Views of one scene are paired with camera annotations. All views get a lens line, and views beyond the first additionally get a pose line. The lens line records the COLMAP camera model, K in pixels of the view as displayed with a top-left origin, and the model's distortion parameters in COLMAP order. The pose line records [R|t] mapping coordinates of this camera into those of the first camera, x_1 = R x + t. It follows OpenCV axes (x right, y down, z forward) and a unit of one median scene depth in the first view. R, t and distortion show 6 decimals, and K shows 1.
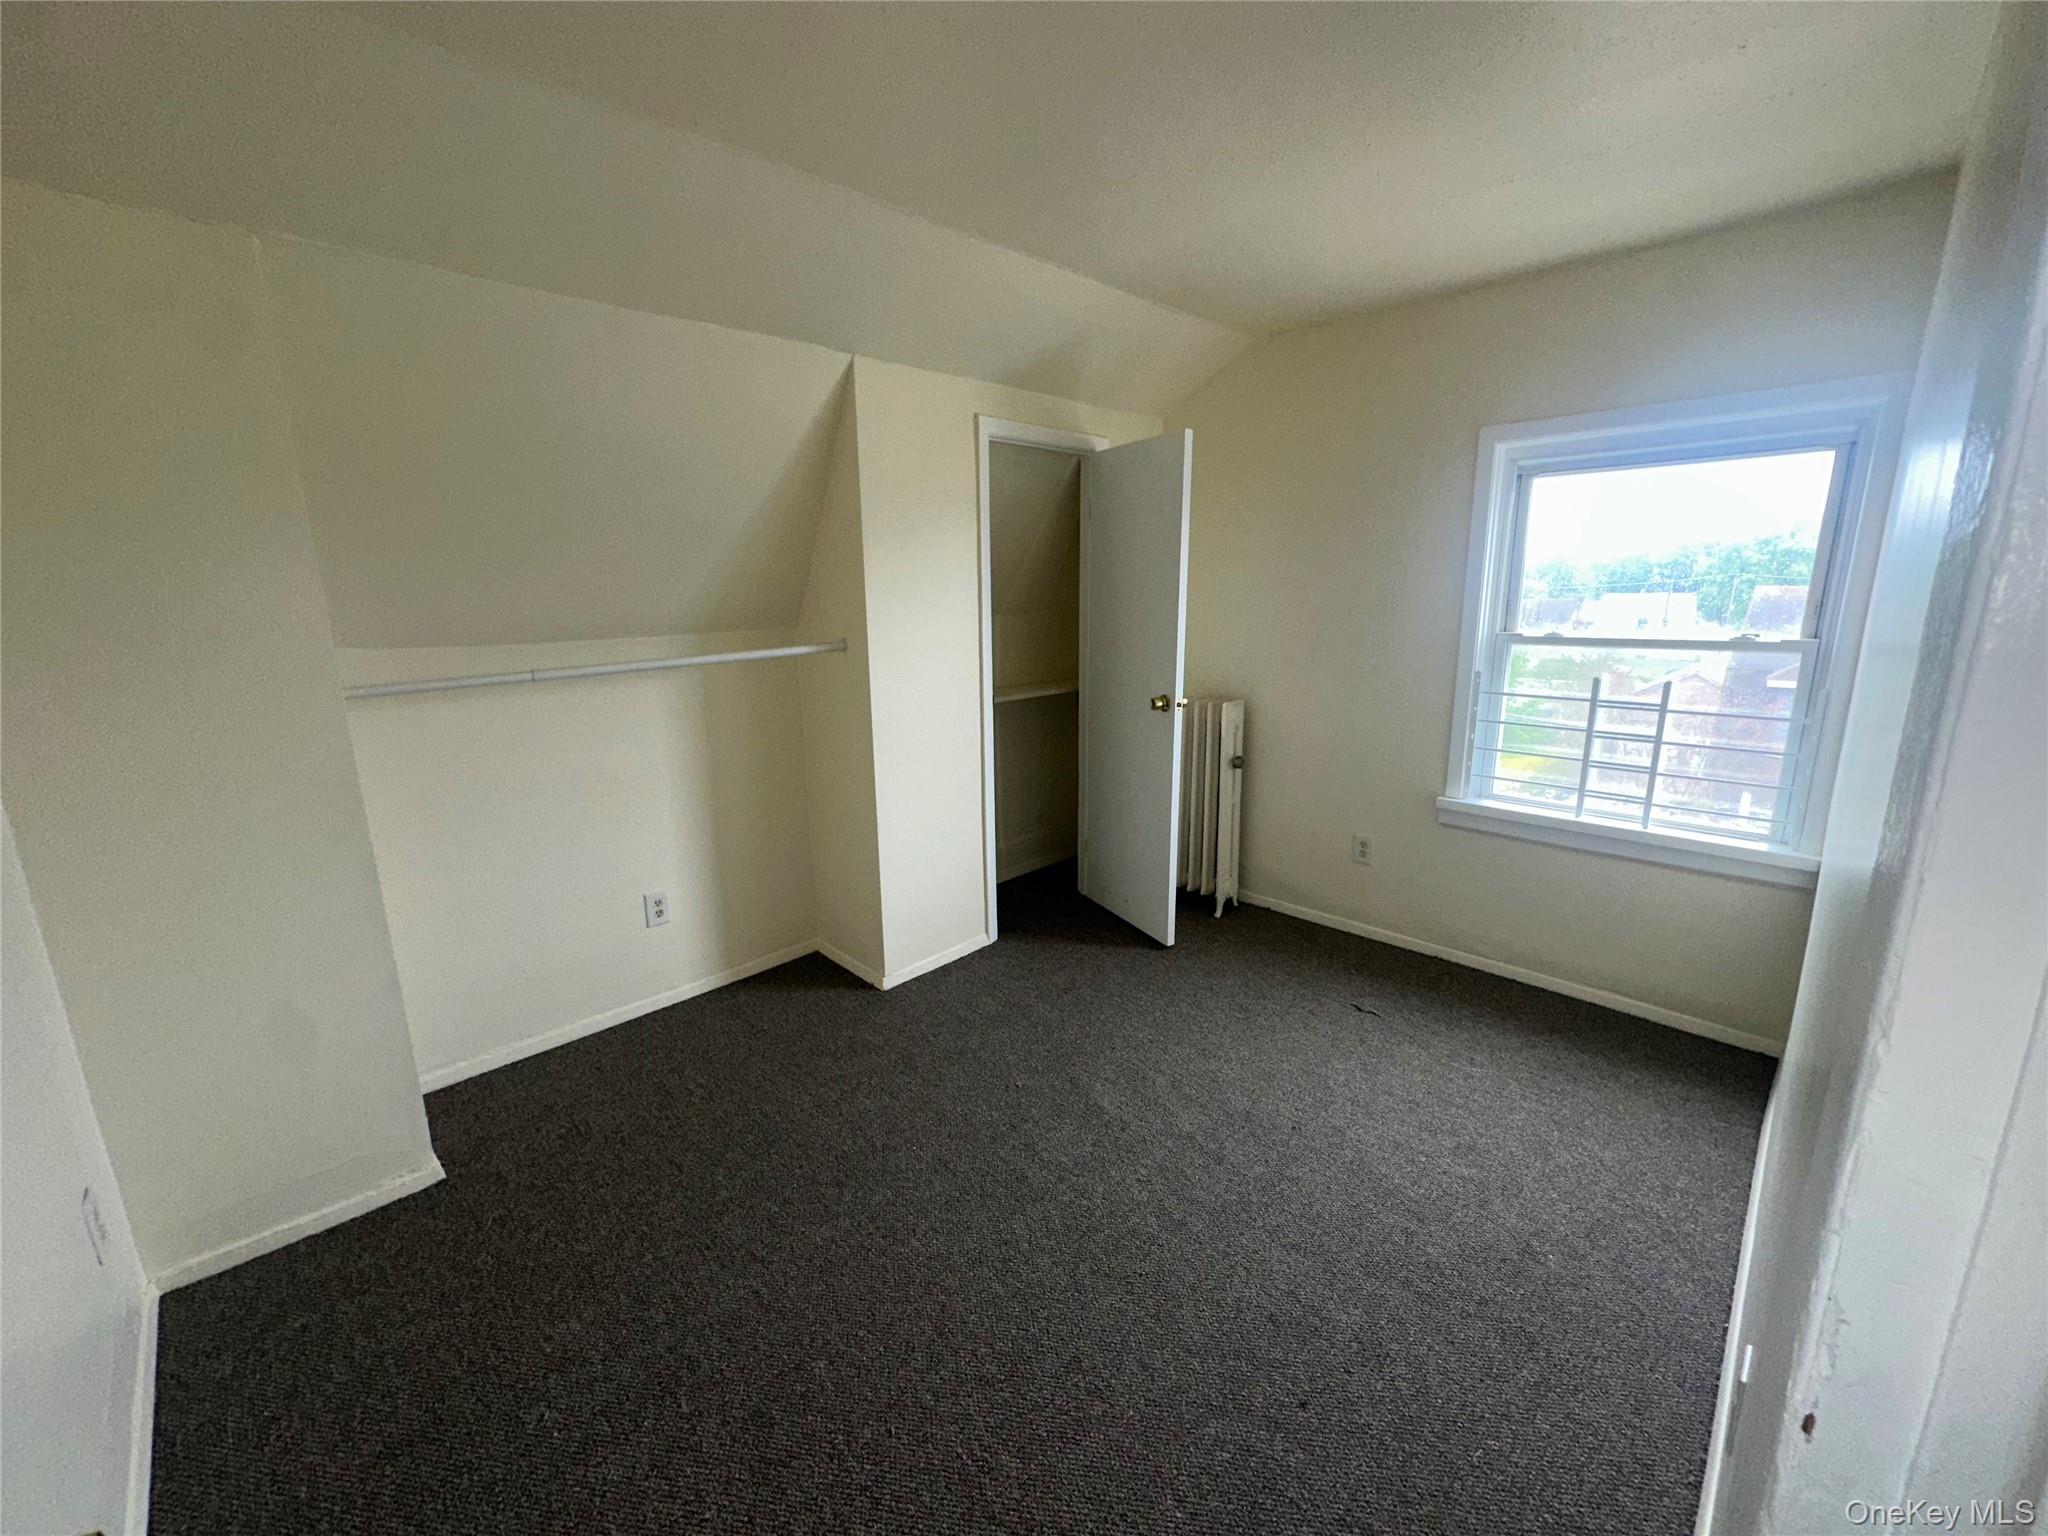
lens RADIAL K [[818.5, 0, 1029.3], [0, 818.5, 770.6], [0, 0, 1]] dist [-0.002241, 0.000233]
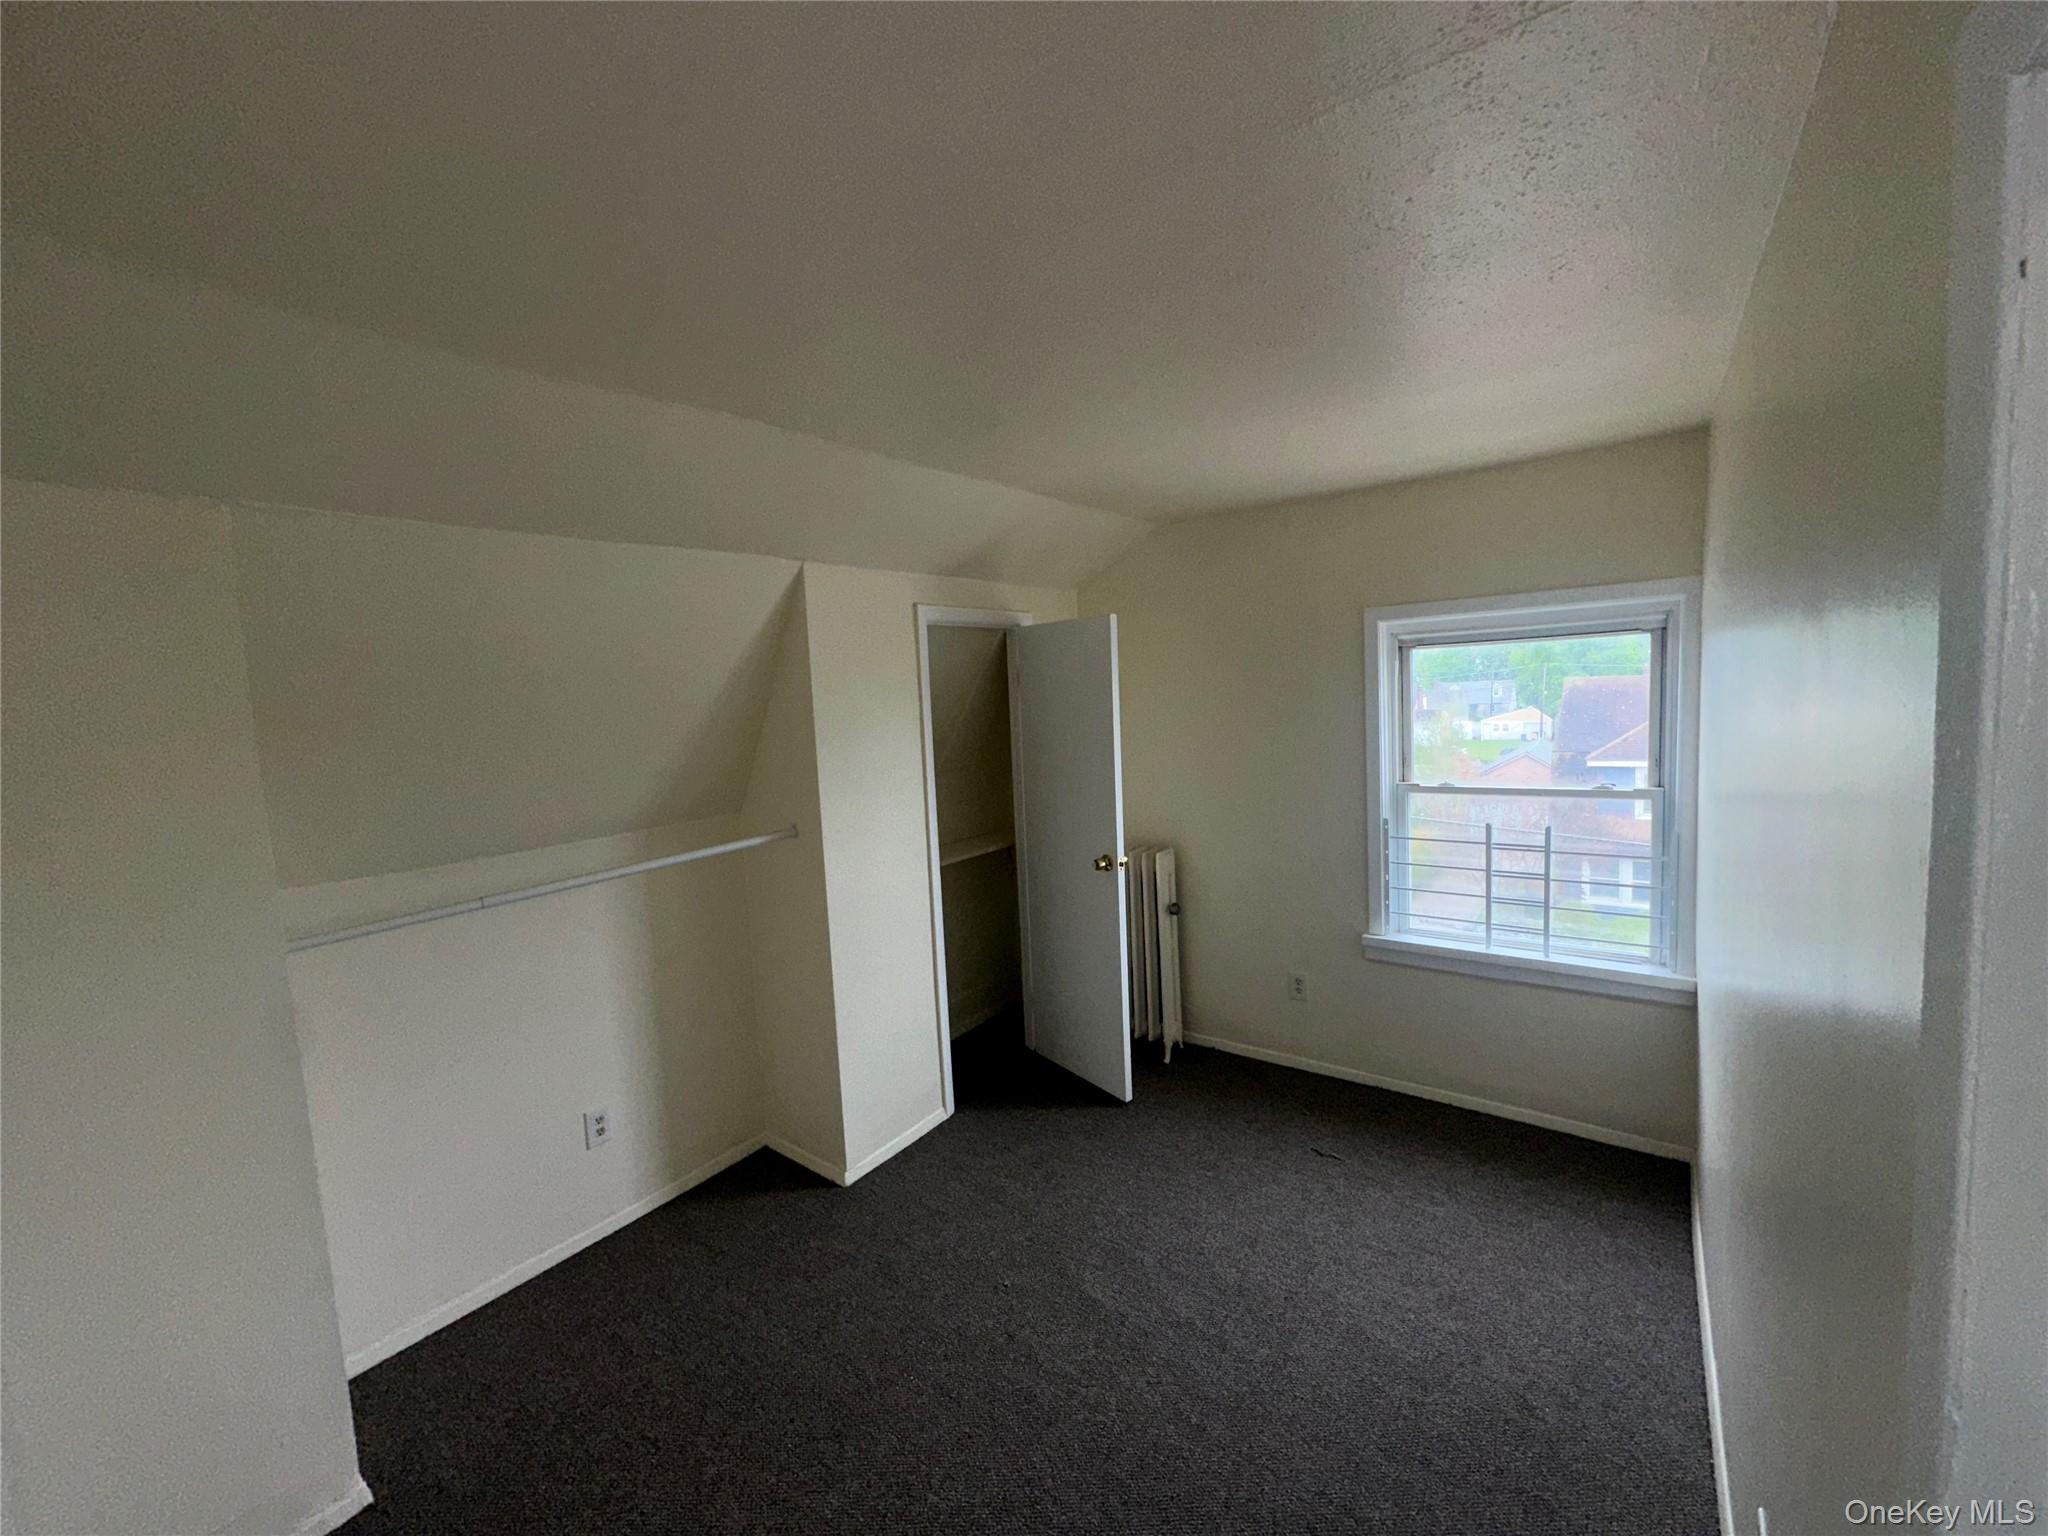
lens RADIAL K [[818.5, 0, 1034.9], [0, 818.5, 775.6], [0, 0, 1]] dist [-0.002241, 0.000233]
pose [[0.989143, -0.049941, 0.138211, -0.075767], [0.067248, 0.990060, -0.123527, -0.082109], [-0.130668, 0.131480, 0.982669, -0.032916]]
